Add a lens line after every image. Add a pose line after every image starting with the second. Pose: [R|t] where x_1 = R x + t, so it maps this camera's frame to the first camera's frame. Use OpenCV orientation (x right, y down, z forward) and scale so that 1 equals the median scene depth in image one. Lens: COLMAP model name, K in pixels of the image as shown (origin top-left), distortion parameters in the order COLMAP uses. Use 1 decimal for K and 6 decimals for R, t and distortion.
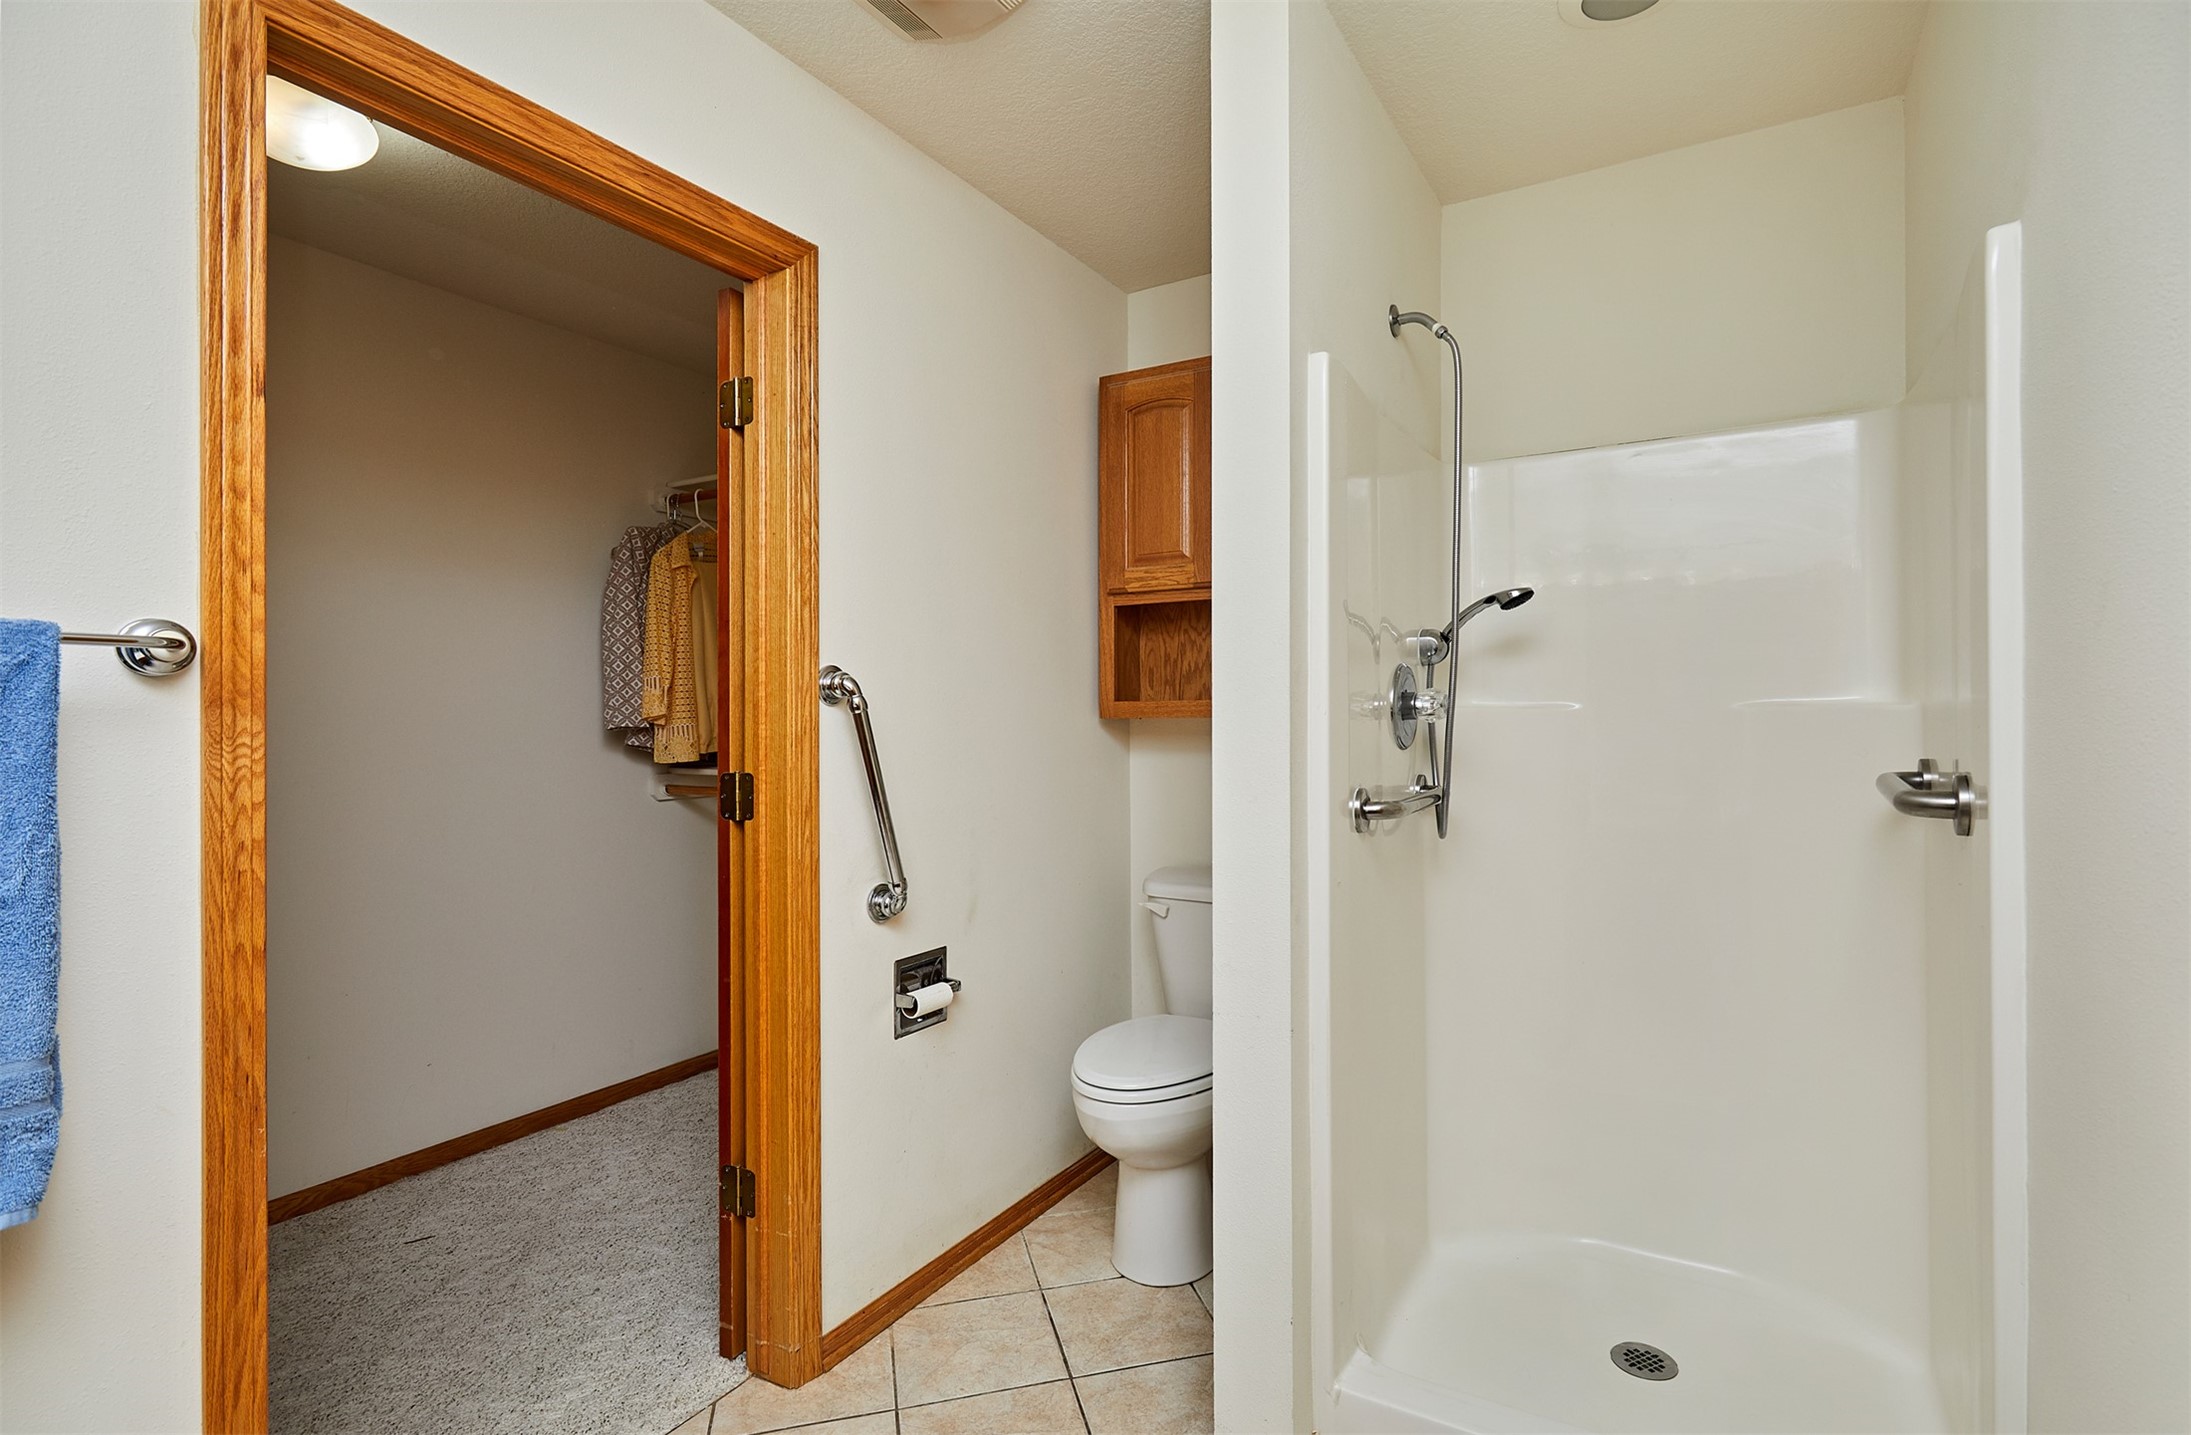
lens RADIAL K [[1056.7, 0, 1099.7], [0, 1056.7, 699.8], [0, 0, 1]] dist [-0.002252, 0.000572]
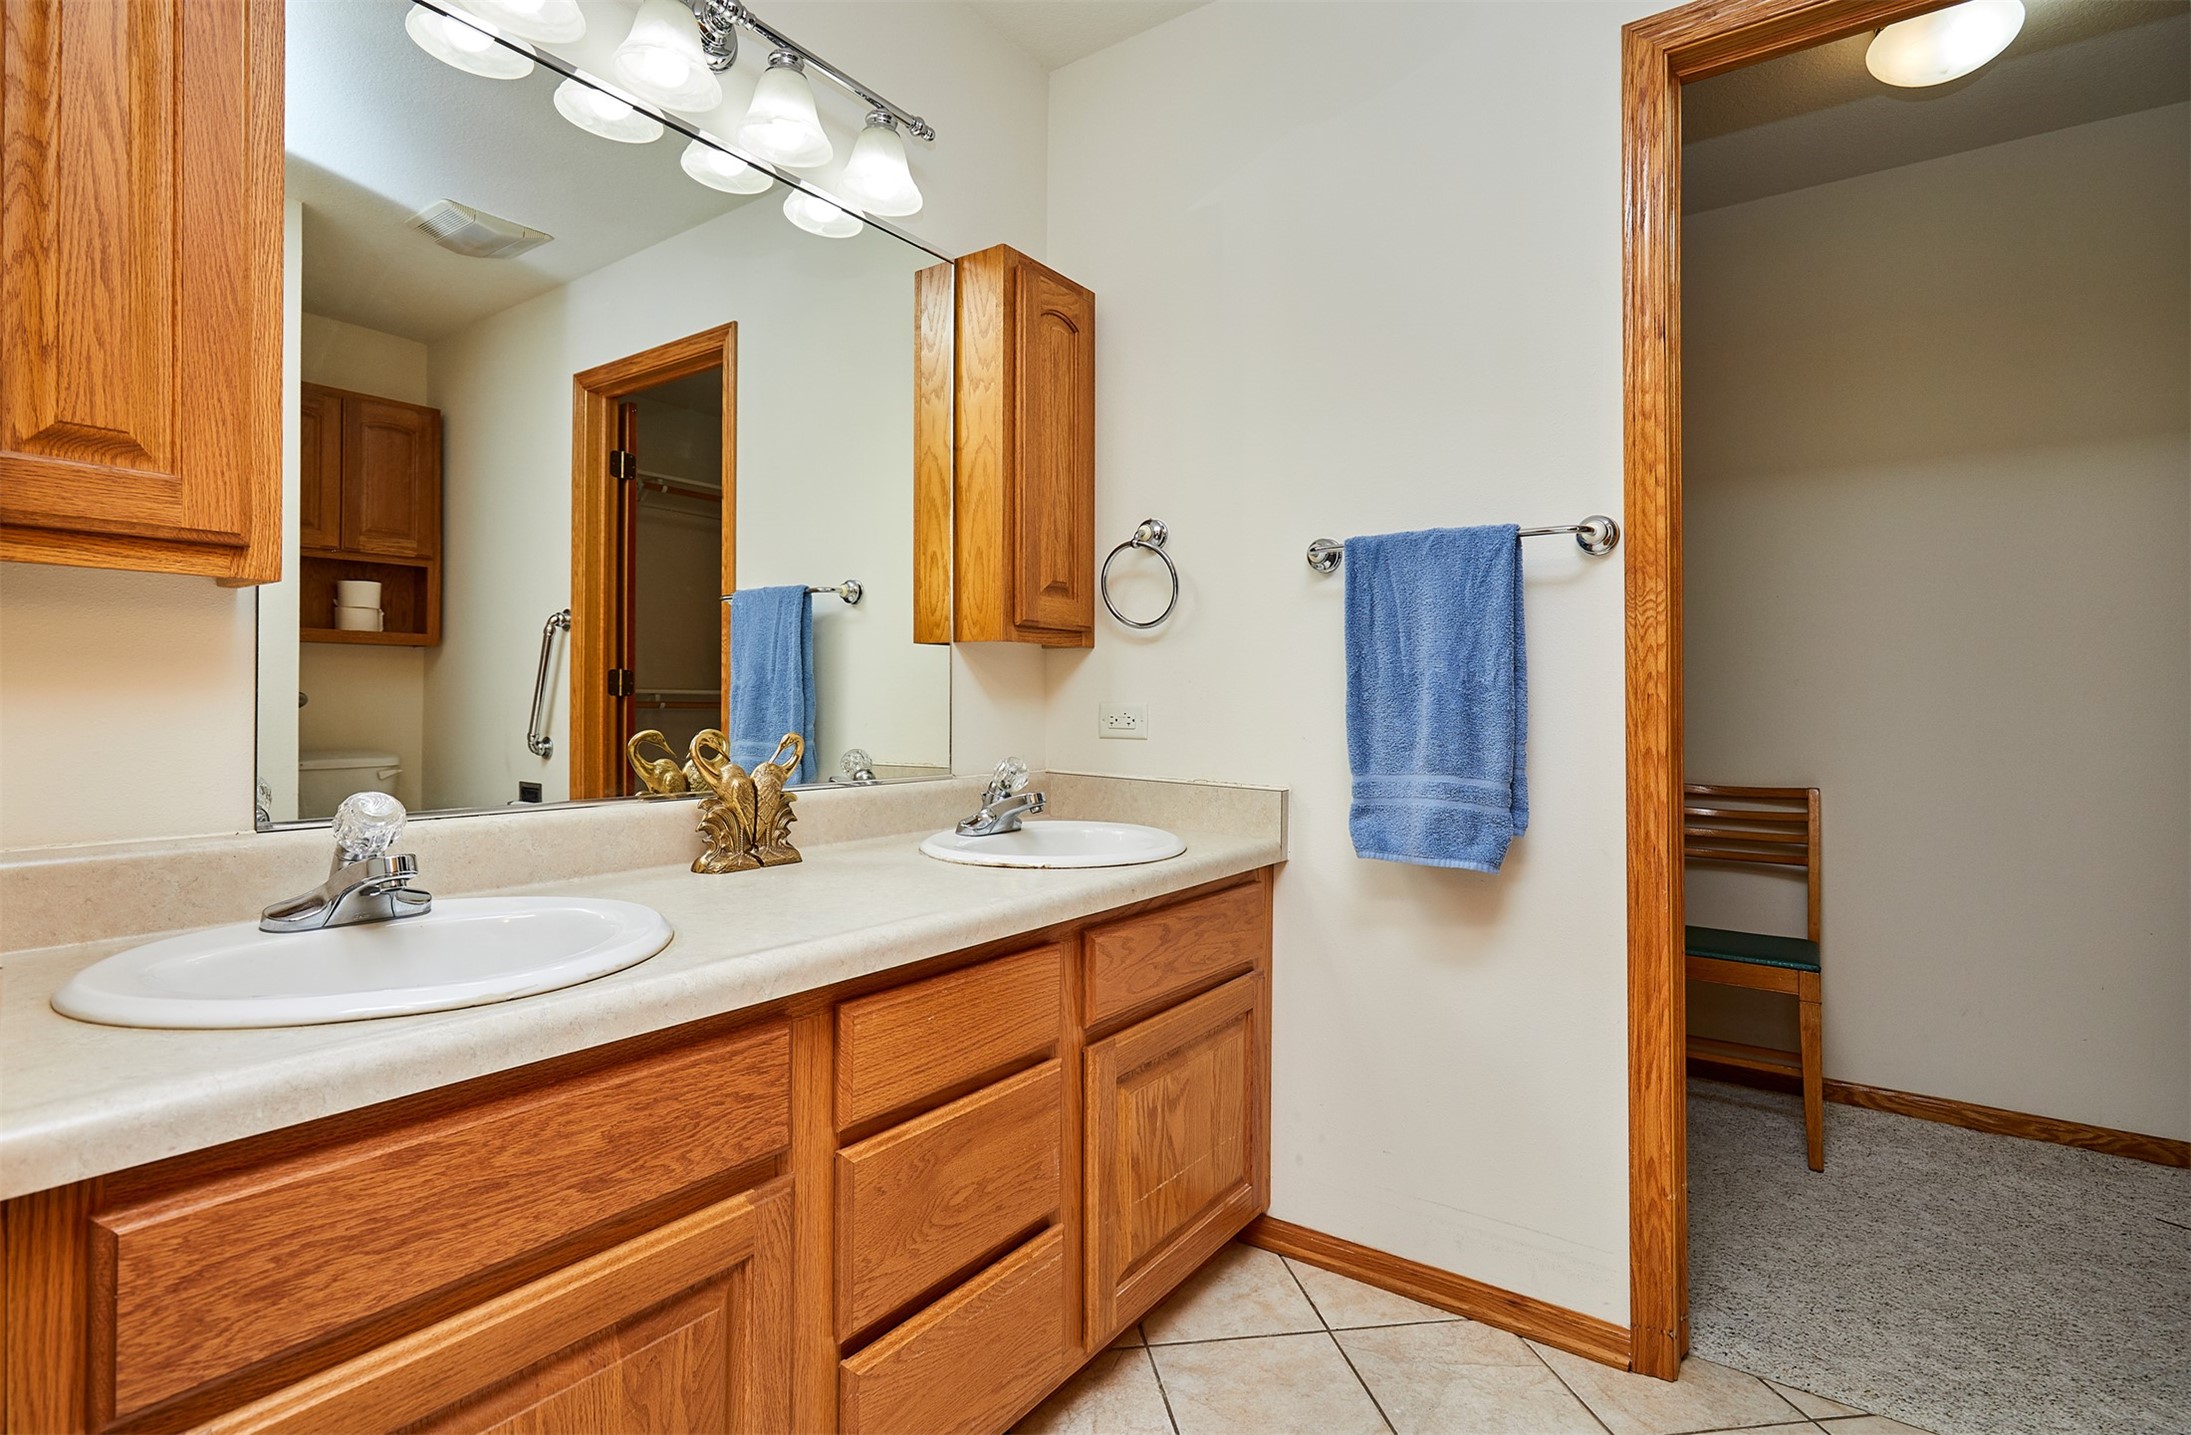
lens RADIAL K [[1056.7, 0, 1099.8], [0, 1056.7, 707.5], [0, 0, 1]] dist [-0.002252, 0.000572]
pose [[-0.087492, 0.014180, -0.996064, 0.600369], [-0.002732, 0.999892, 0.014474, 0.161902], [0.996161, 0.003988, -0.087444, 0.414994]]
